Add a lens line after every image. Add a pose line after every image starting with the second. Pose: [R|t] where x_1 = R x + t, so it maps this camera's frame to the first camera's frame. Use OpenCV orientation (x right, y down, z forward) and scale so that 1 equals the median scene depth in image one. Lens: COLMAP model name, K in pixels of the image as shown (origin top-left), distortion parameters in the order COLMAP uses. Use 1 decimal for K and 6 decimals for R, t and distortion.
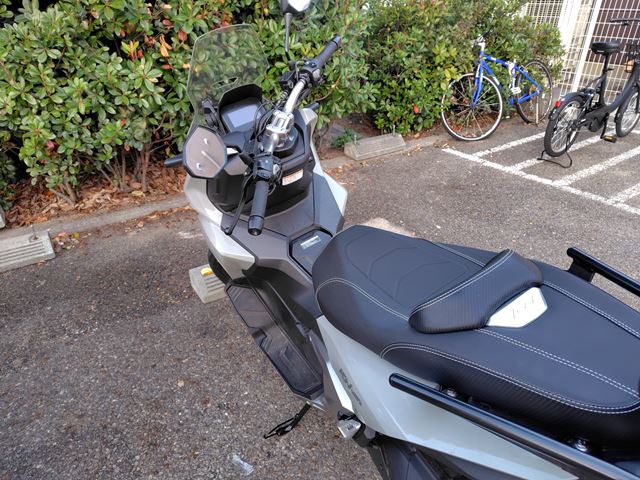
lens RADIAL K [[423.3, 0, 320.0], [0, 423.3, 238.6], [0, 0, 1]] dist [0.041980, 0.005261]
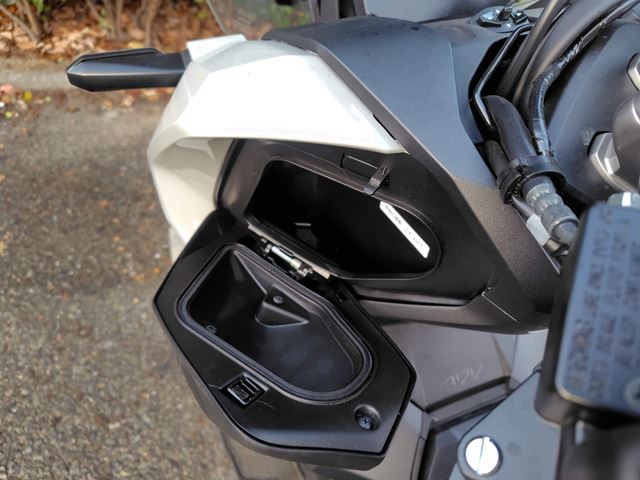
lens RADIAL K [[423.3, 0, 320.2], [0, 423.3, 242.0], [0, 0, 1]] dist [0.041980, 0.005261]
pose [[0.967478, 0.252842, -0.007527, -0.064310], [-0.241641, 0.932598, 0.268086, -0.077138], [0.074803, -0.257548, 0.963366, 0.301791]]
